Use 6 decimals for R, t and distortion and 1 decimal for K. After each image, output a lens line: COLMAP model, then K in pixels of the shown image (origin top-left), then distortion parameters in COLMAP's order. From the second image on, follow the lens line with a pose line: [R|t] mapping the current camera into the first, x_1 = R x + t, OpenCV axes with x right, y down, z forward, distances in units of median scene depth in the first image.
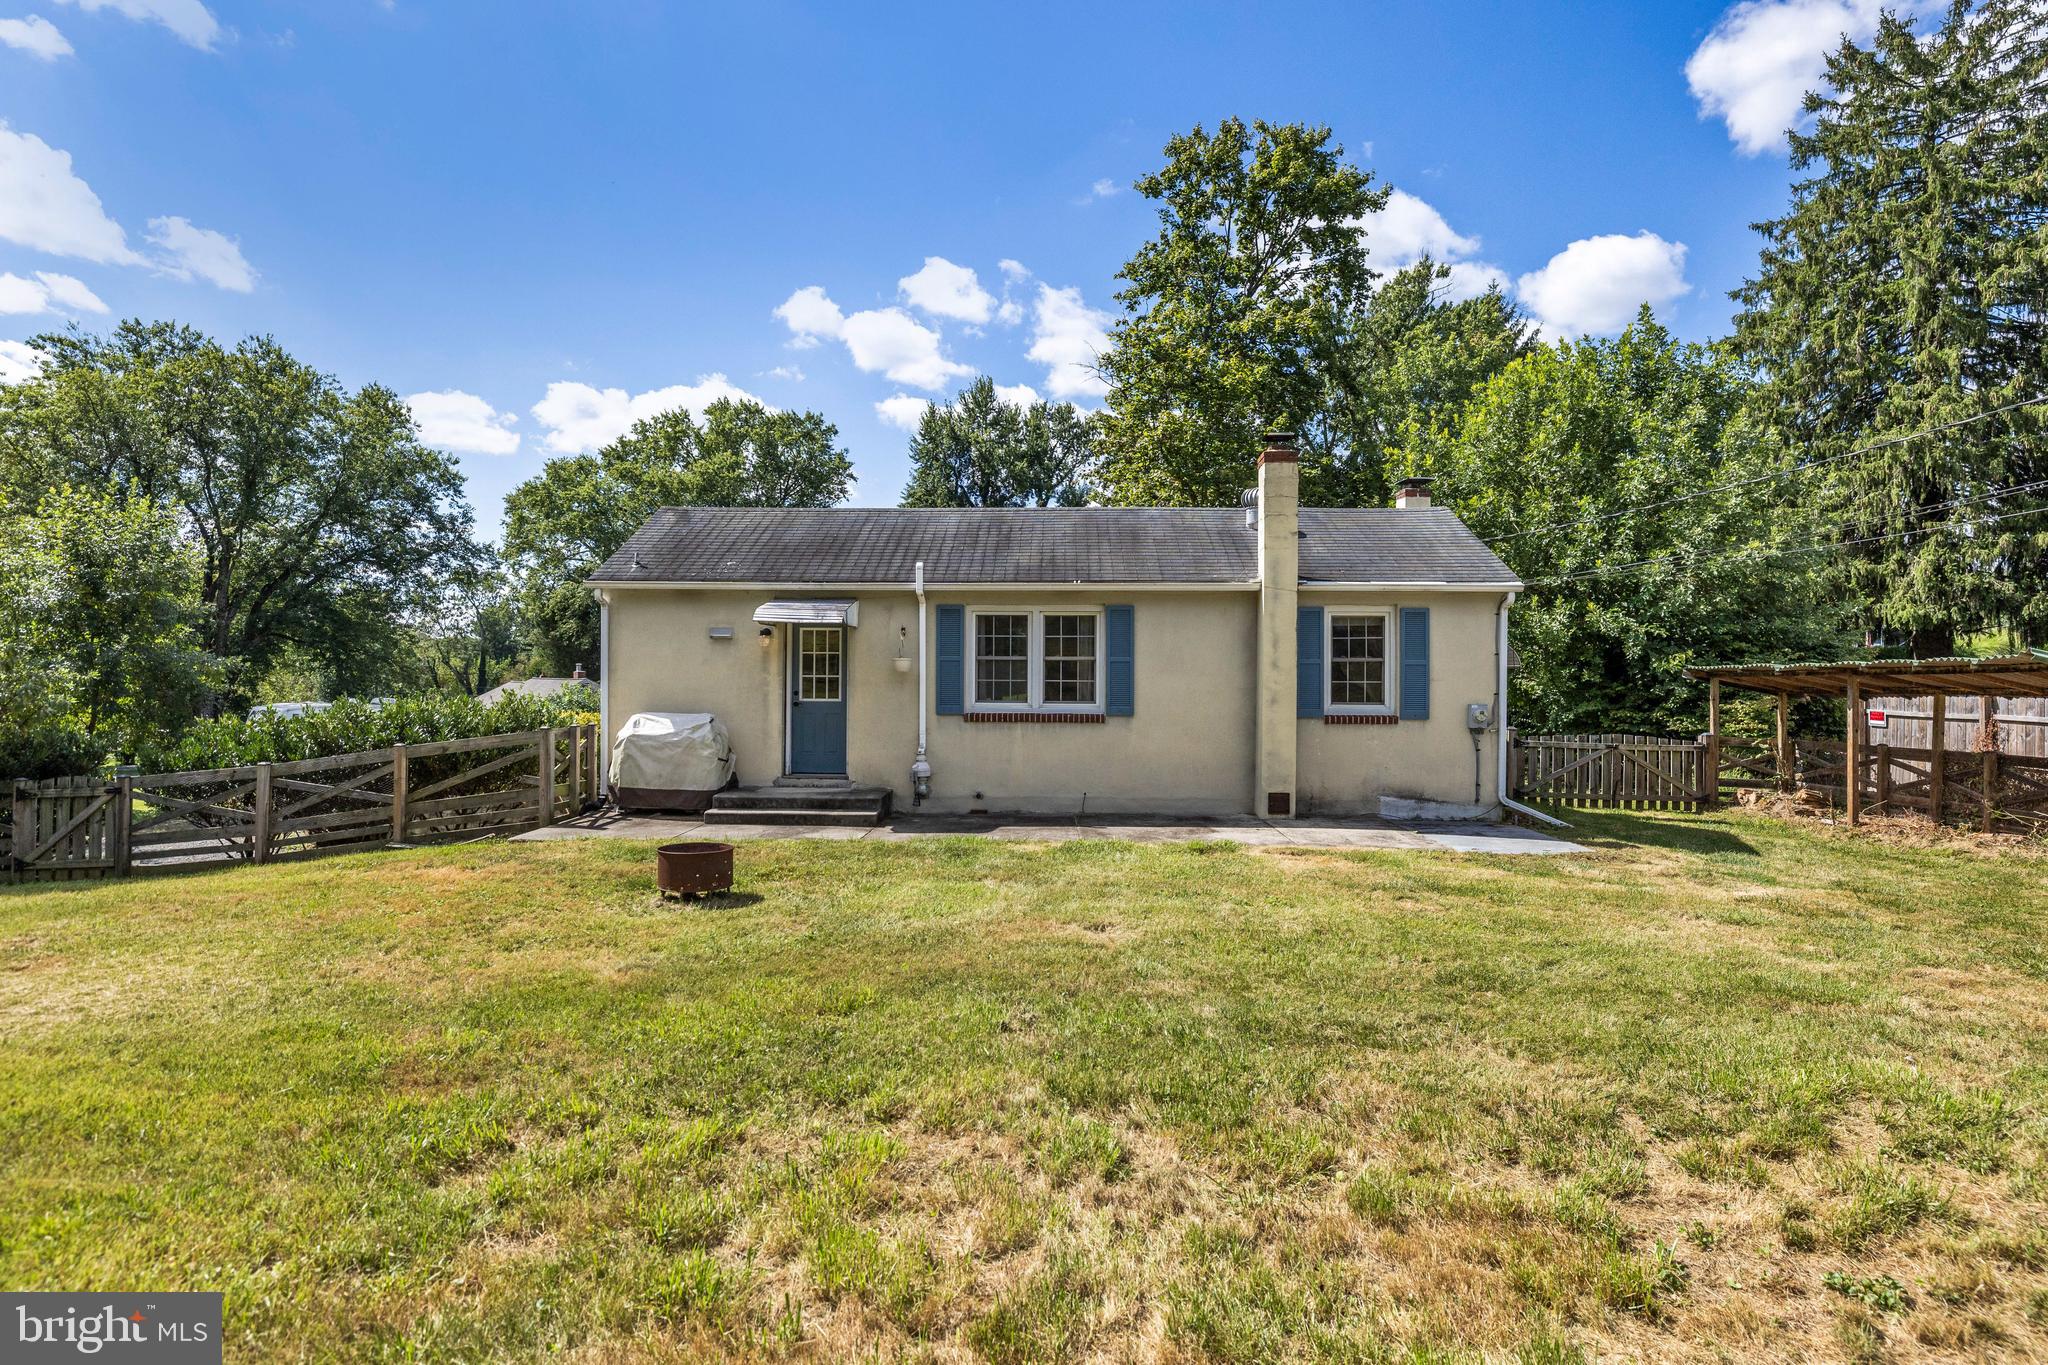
lens RADIAL K [[1076.0, 0, 1033.0], [0, 1076.0, 680.9], [0, 0, 1]] dist [0.011913, -0.000874]
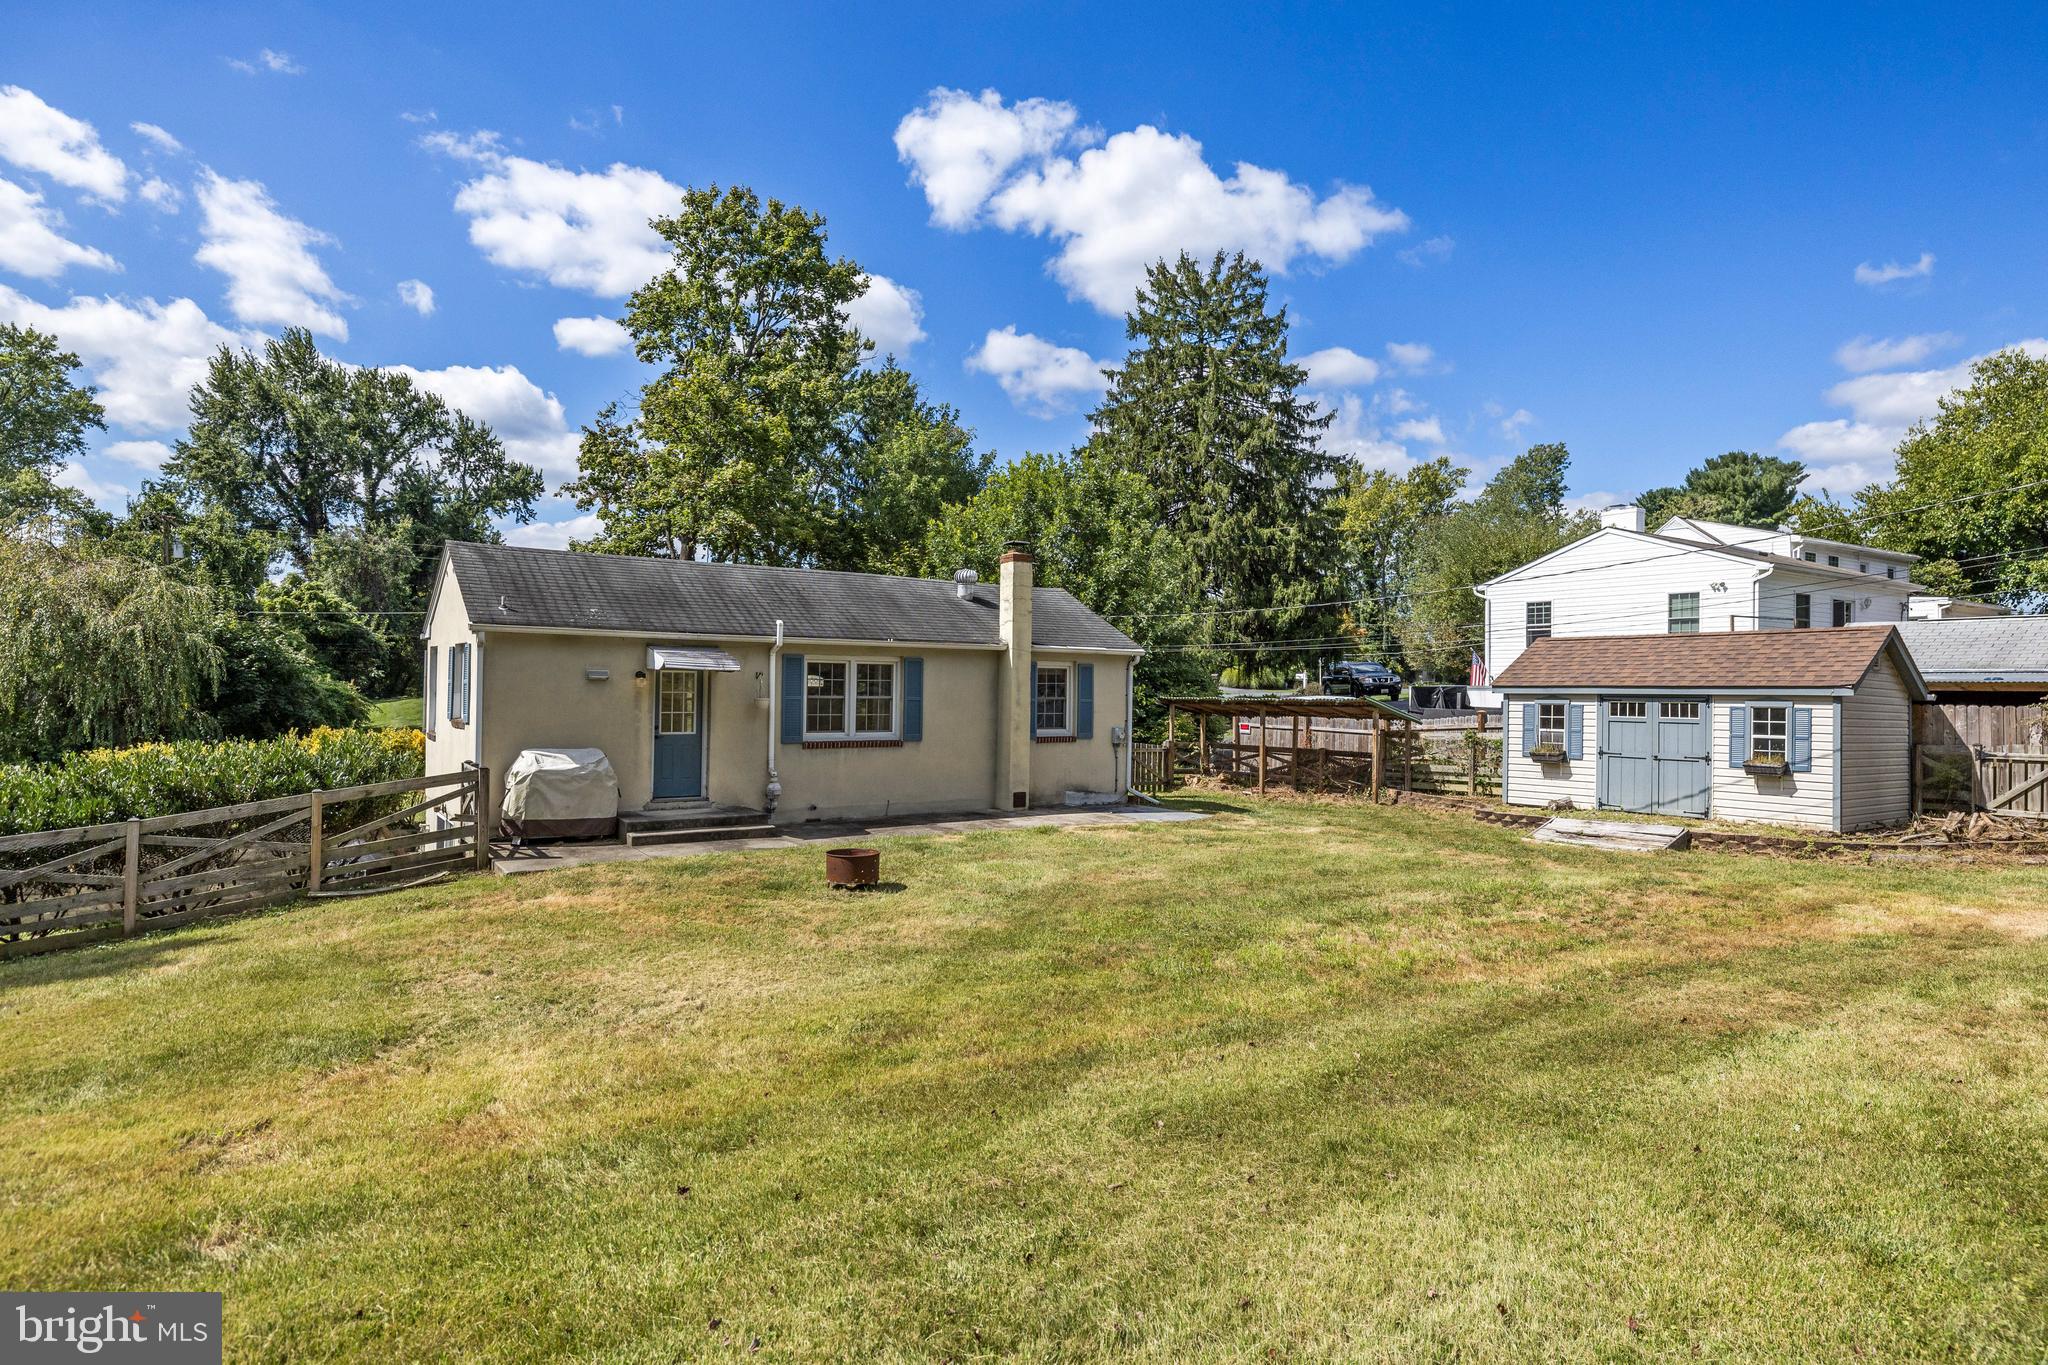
lens RADIAL K [[1076.0, 0, 1025.0], [0, 1076.0, 683.1], [0, 0, 1]] dist [0.011913, -0.000874]
pose [[0.806397, 0.006594, 0.591338, -0.579567], [-0.006534, 0.999976, -0.002240, -0.036200], [-0.591339, -0.002057, 0.806421, -0.149106]]
